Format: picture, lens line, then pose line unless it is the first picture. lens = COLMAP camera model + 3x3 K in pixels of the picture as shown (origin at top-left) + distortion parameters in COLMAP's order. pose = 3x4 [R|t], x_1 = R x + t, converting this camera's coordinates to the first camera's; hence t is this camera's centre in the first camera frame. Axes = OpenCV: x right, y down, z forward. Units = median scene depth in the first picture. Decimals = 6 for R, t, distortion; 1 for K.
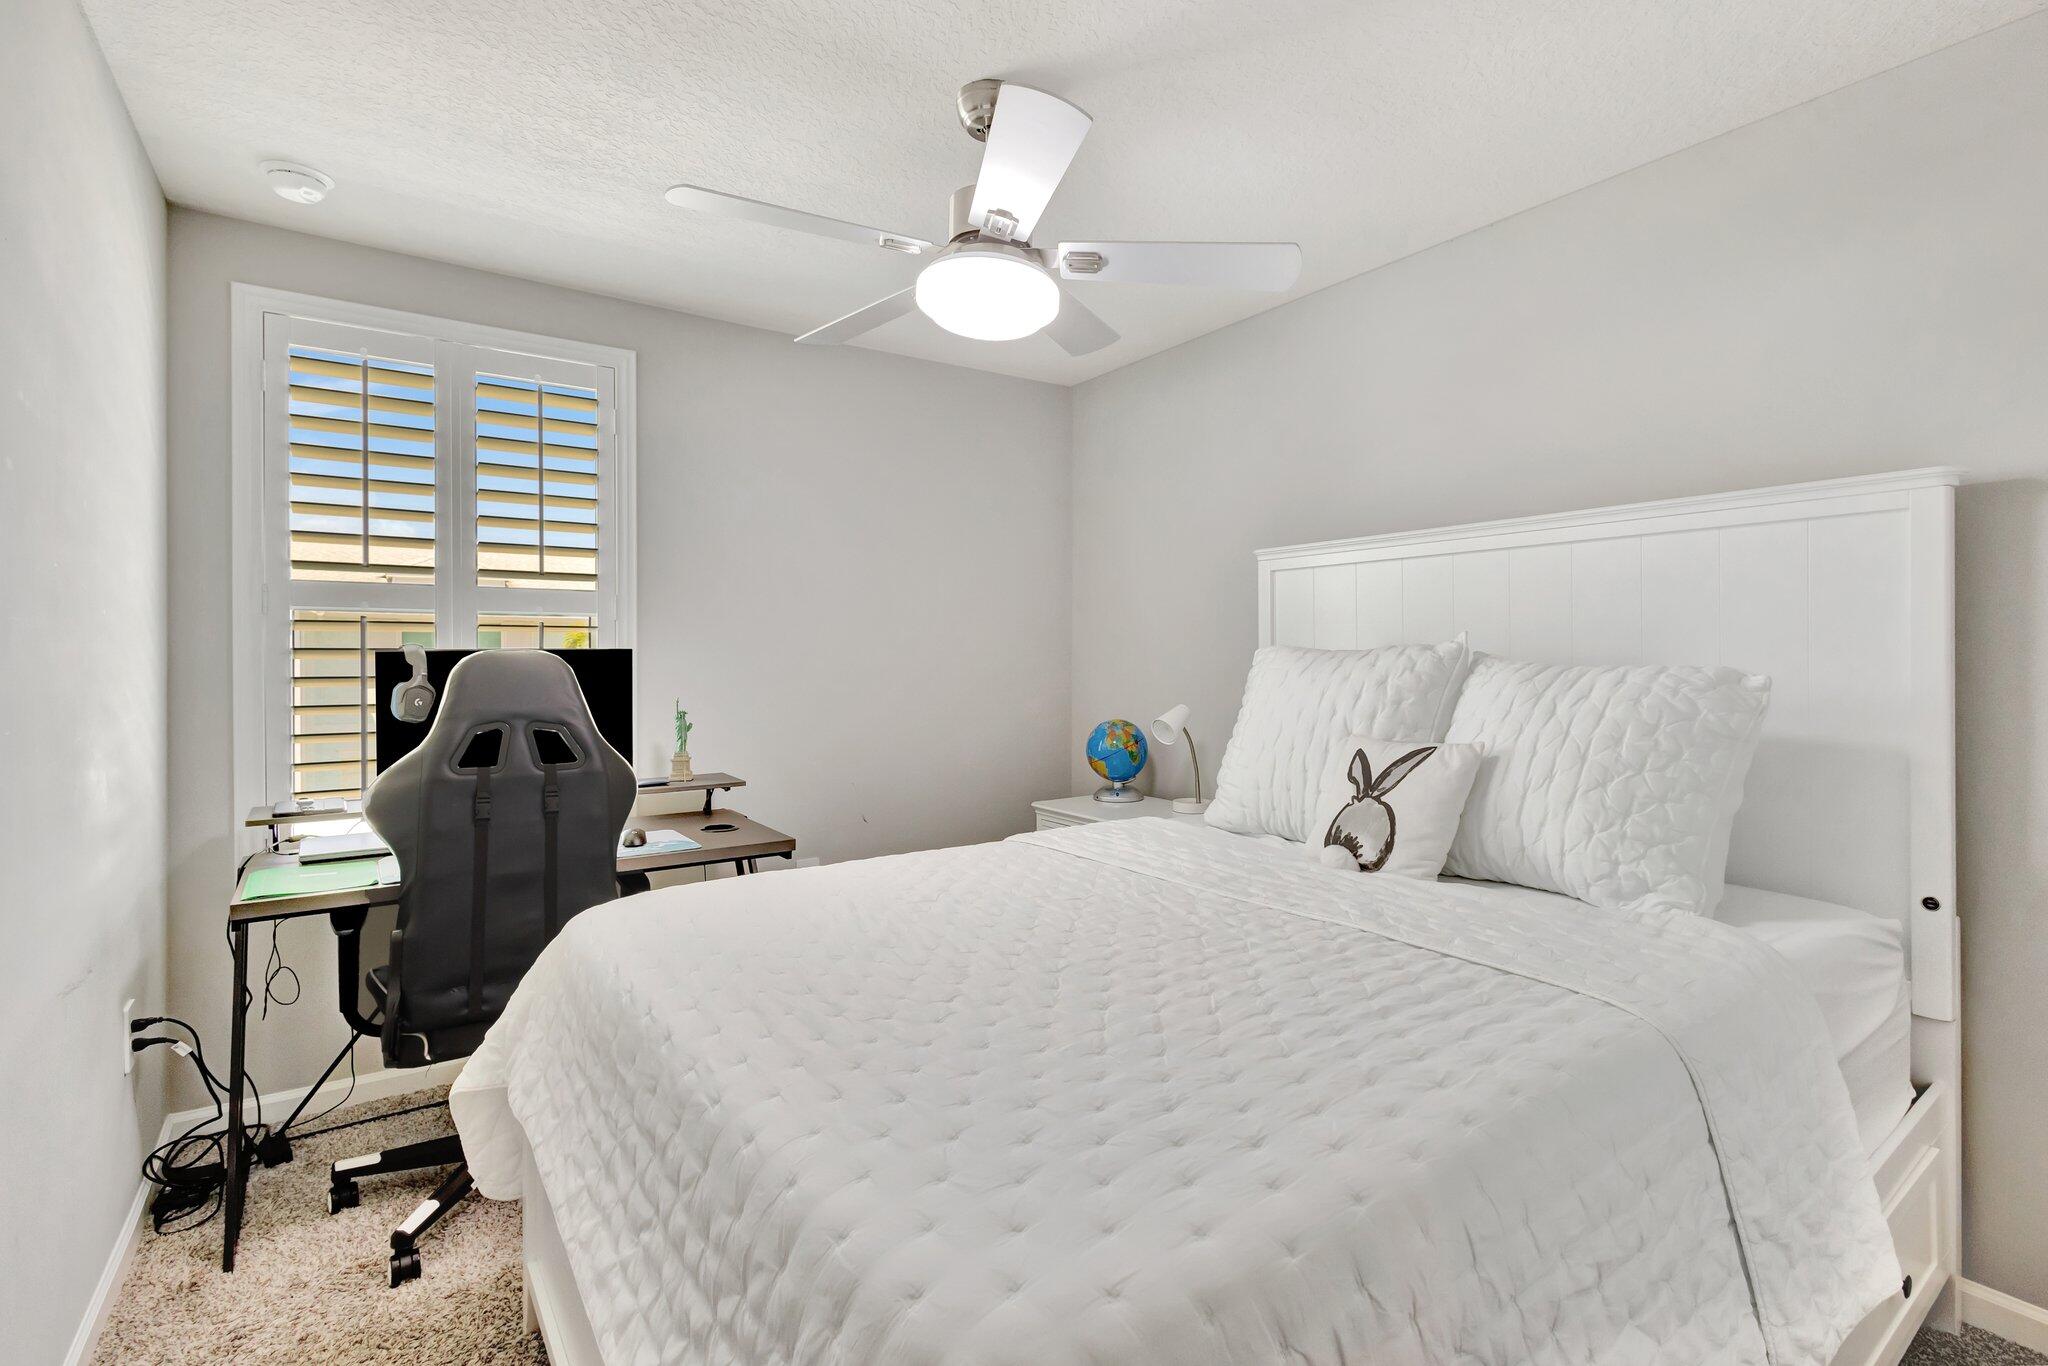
lens RADIAL K [[936.4, 0, 1022.0], [0, 936.4, 611.0], [0, 0, 1]] dist [0.001292, 0.000017]
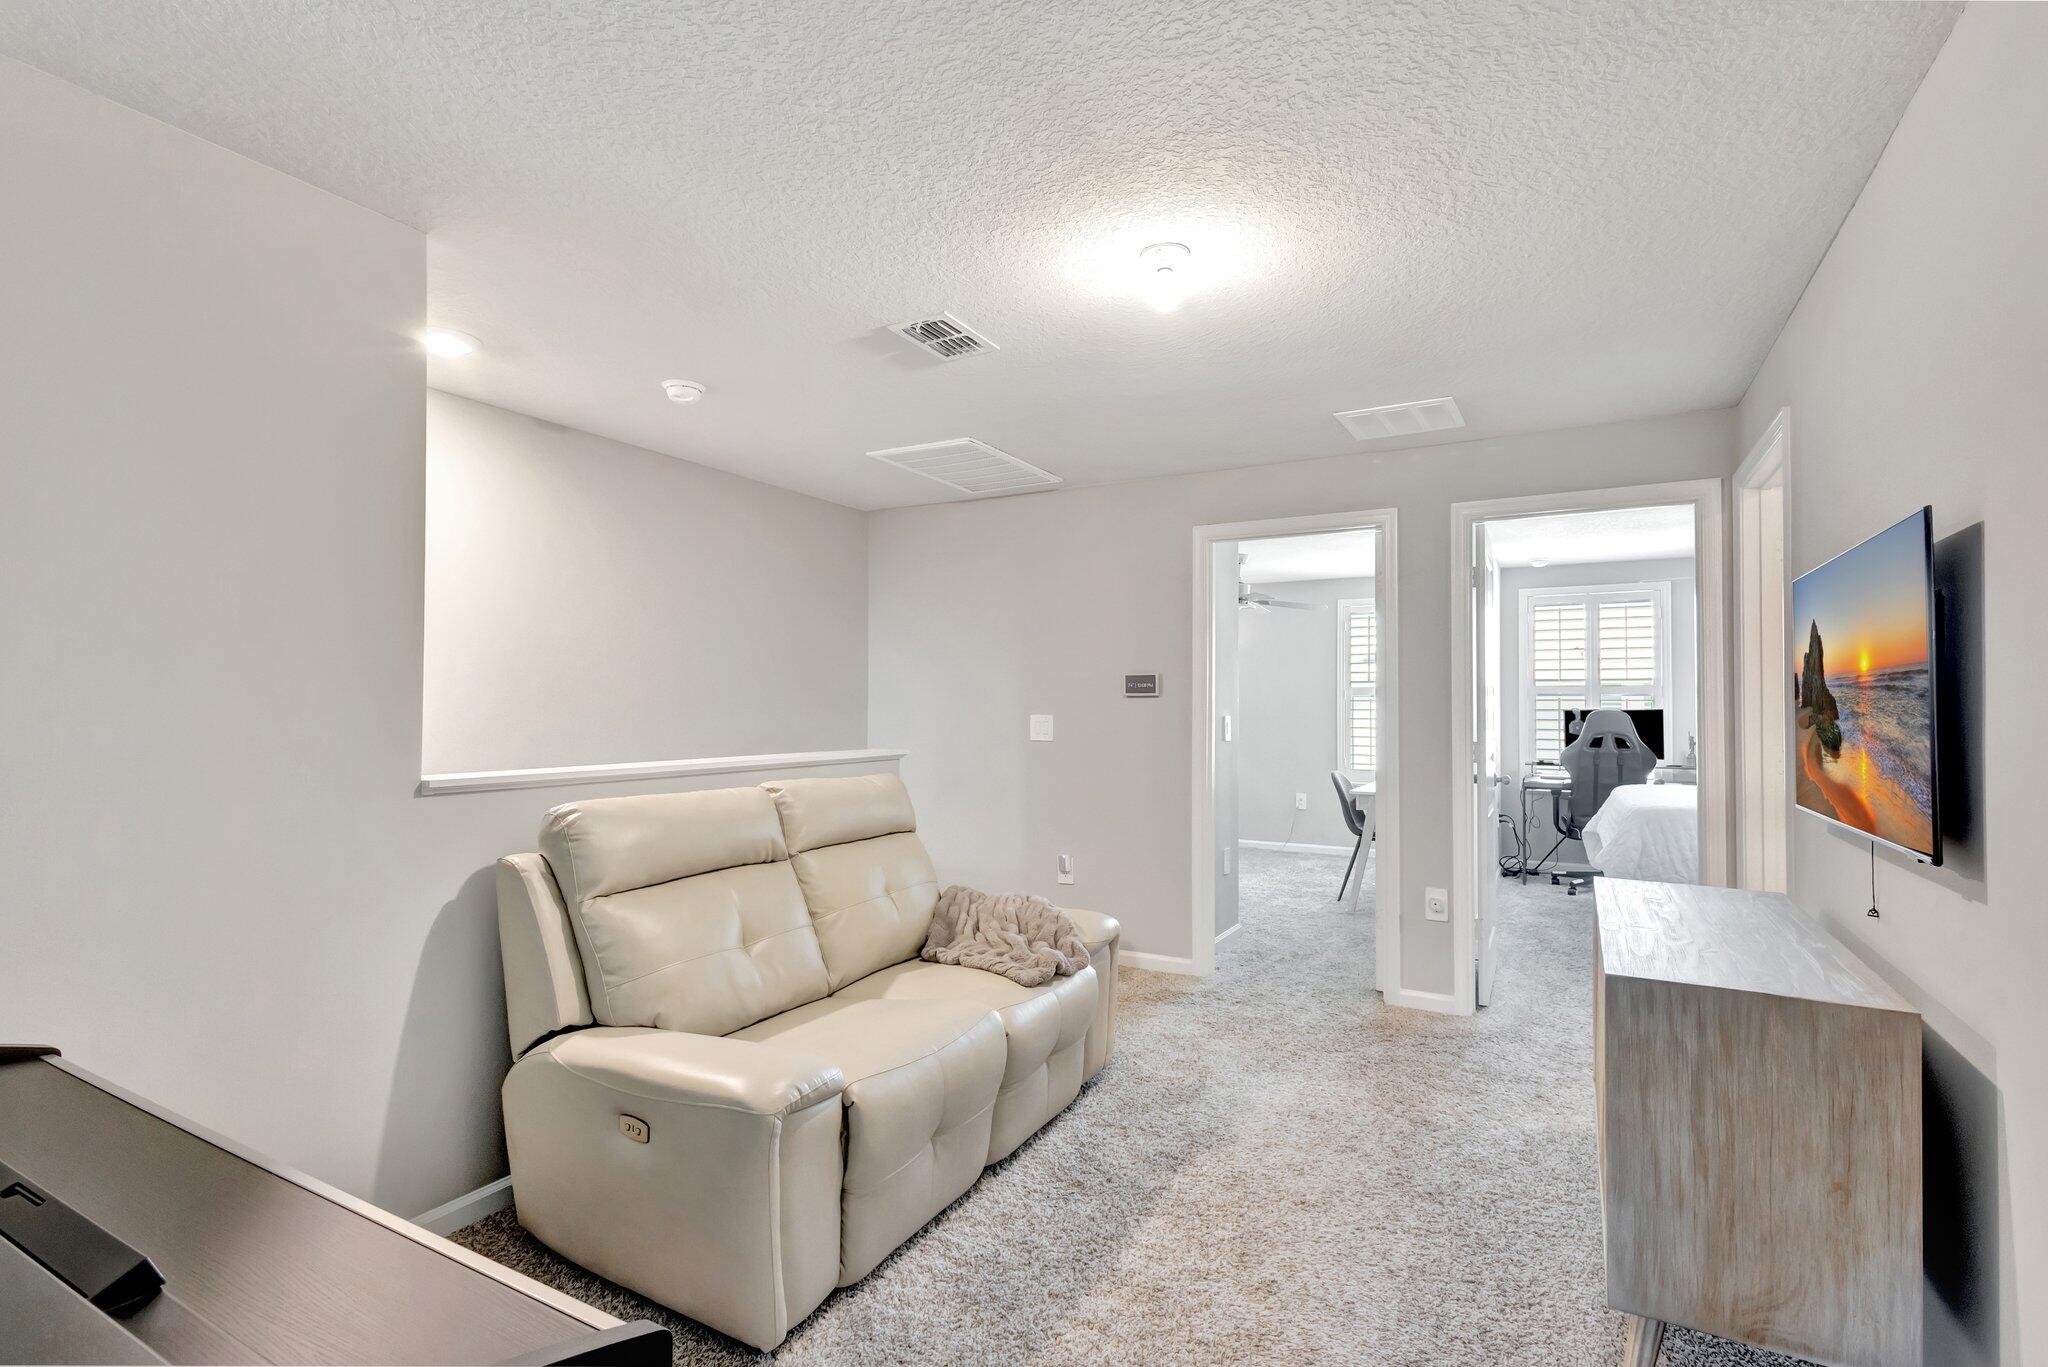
lens RADIAL K [[951.8, 0, 1021.4], [0, 951.8, 680.1], [0, 0, 1]] dist [0.001796, -0.000499]
pose [[0.423940, -0.011801, -0.905614, 1.380518], [-0.000767, 0.999910, -0.013389, -0.009160], [0.905690, 0.006371, 0.423892, -1.925574]]
